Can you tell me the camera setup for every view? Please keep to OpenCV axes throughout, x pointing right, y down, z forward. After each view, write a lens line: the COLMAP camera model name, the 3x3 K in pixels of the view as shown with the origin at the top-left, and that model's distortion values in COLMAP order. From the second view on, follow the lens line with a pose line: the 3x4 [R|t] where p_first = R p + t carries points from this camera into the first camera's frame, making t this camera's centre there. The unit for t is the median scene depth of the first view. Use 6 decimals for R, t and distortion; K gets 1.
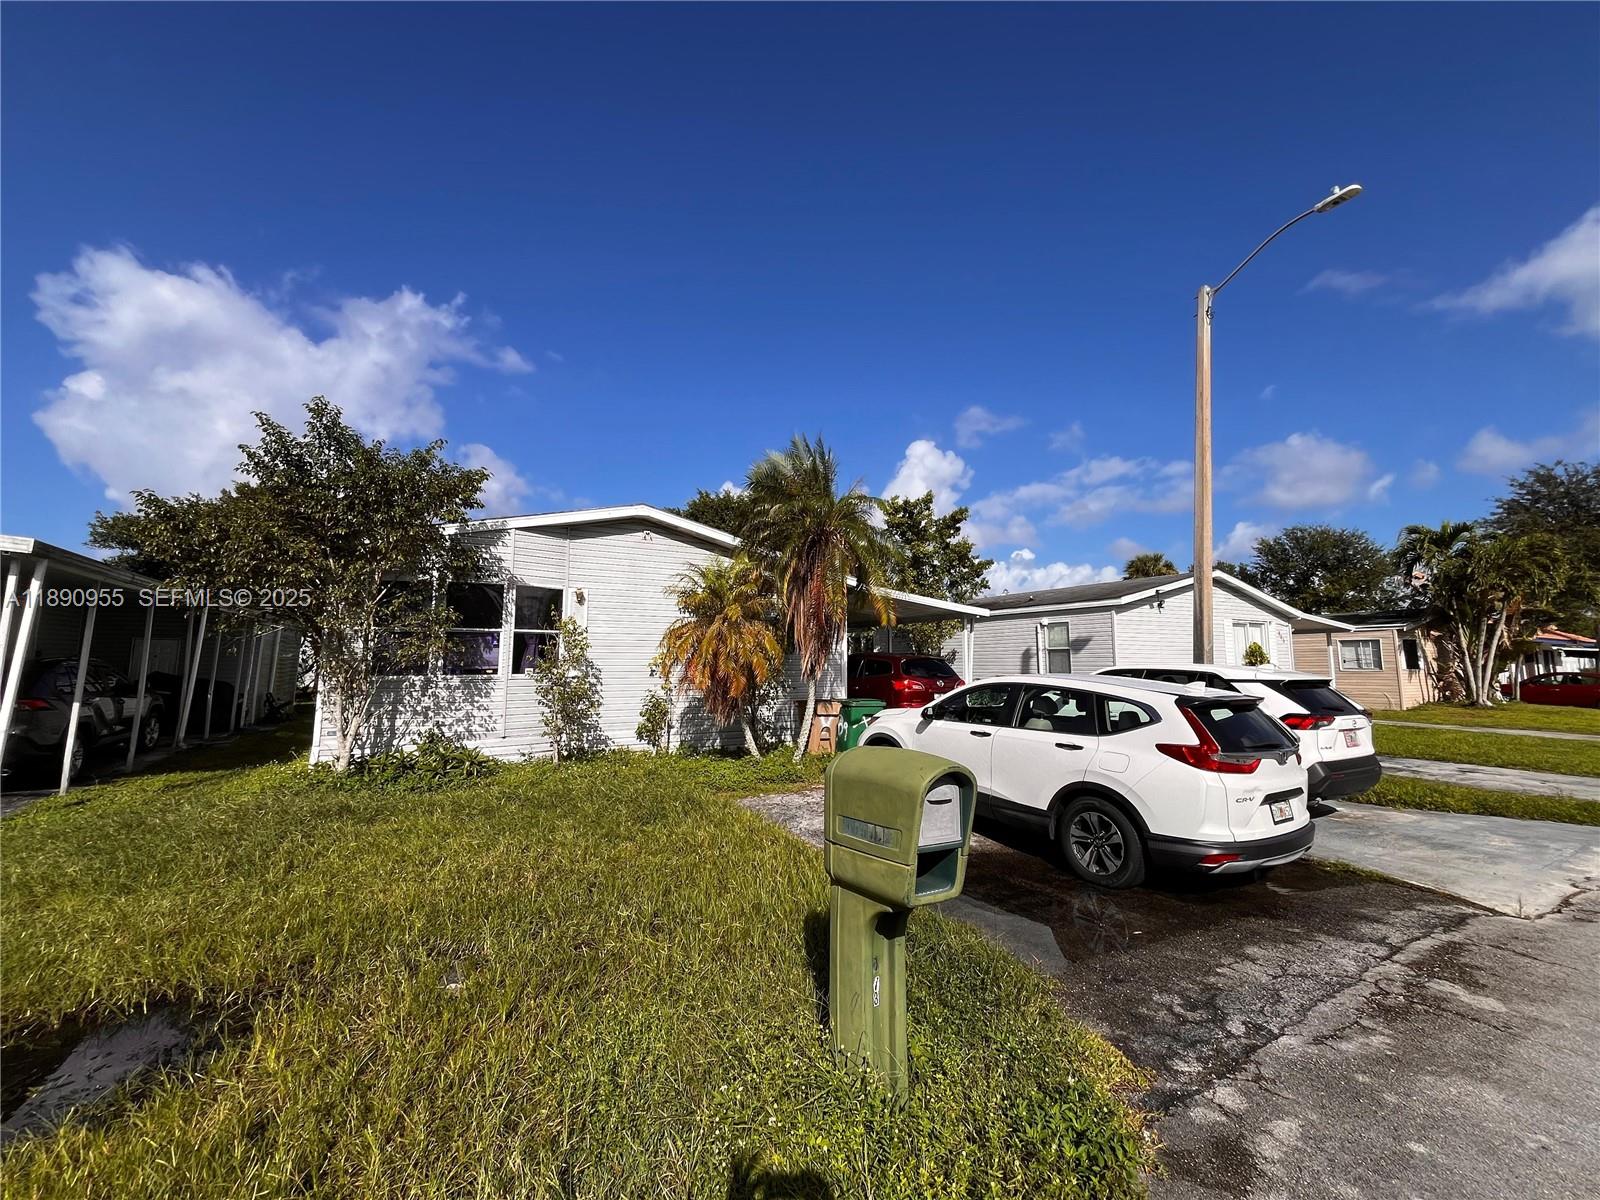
lens RADIAL K [[635.4, 0, 805.0], [0, 635.4, 594.5], [0, 0, 1]] dist [-0.002300, -0.000144]
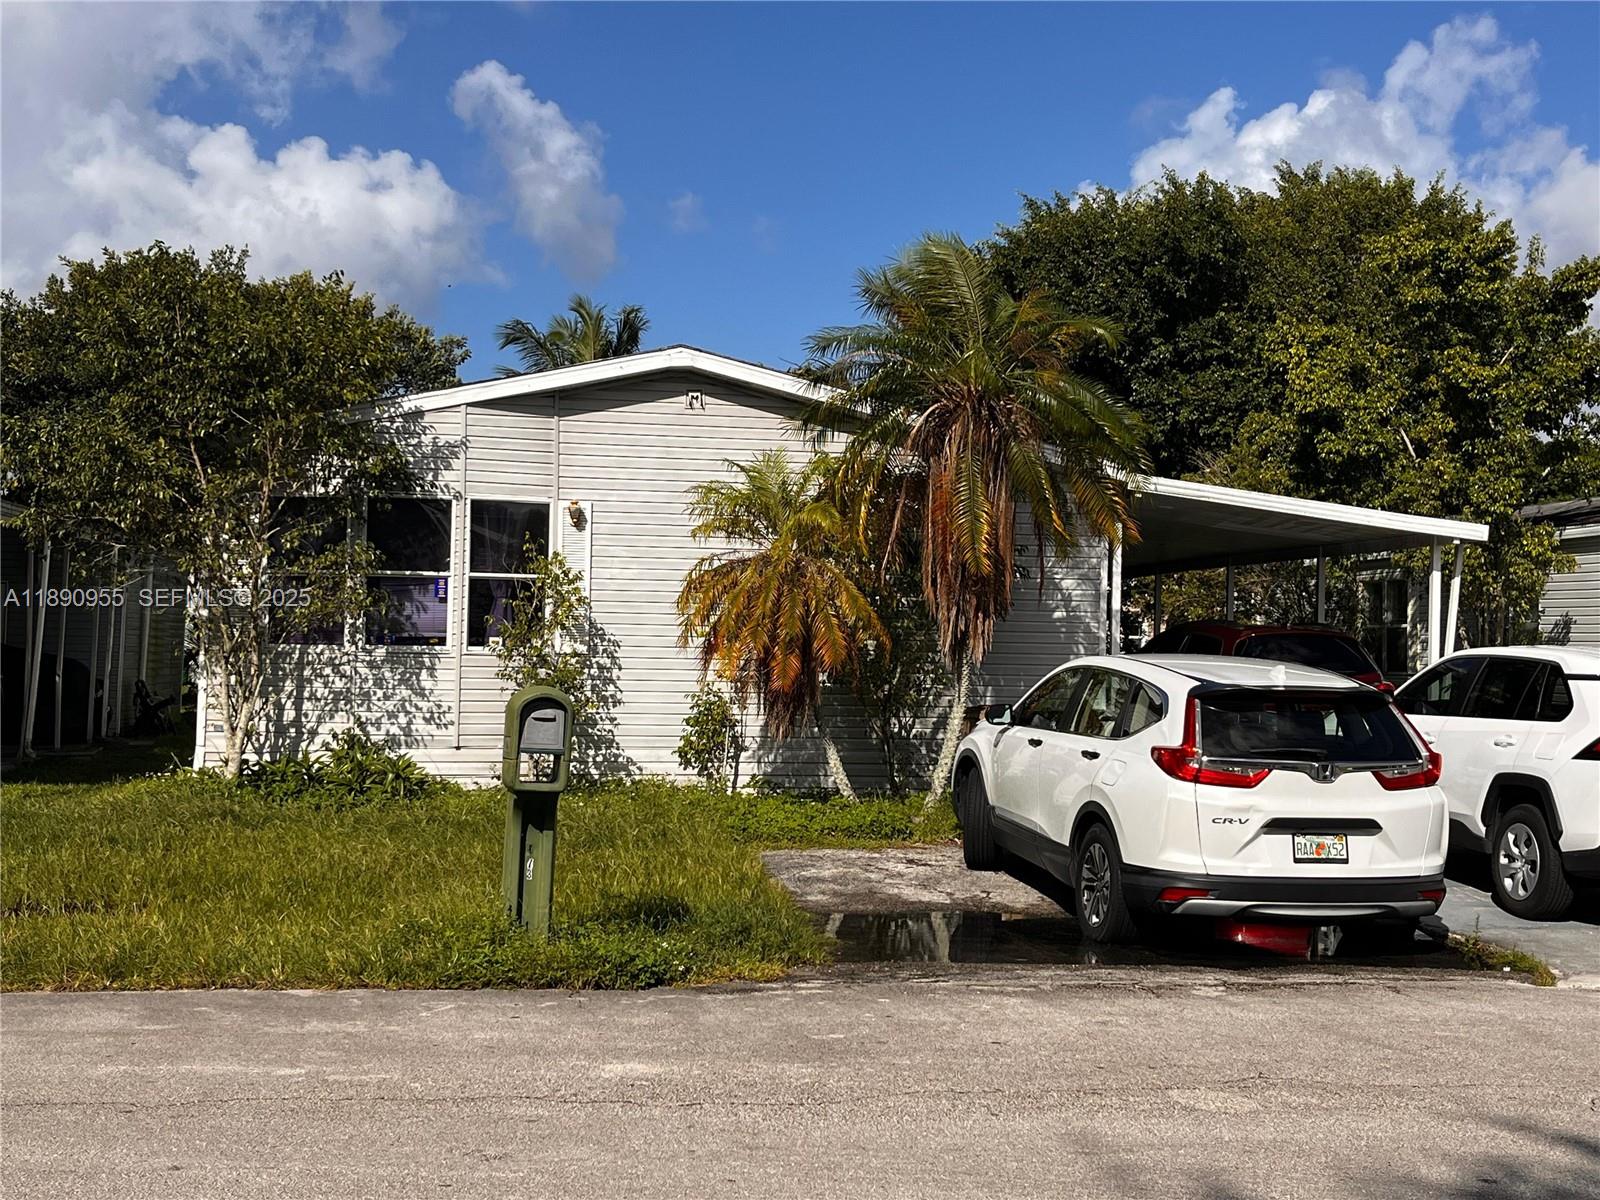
lens RADIAL K [[1772.9, 0, 789.6], [0, 1772.9, 606.6], [0, 0, 1]] dist [0.067213, -0.014140]
pose [[0.939135, 0.010094, -0.343399, 0.452401], [0.018923, 0.996531, 0.081046, -0.049021], [0.343025, -0.082612, 0.935686, -0.531244]]
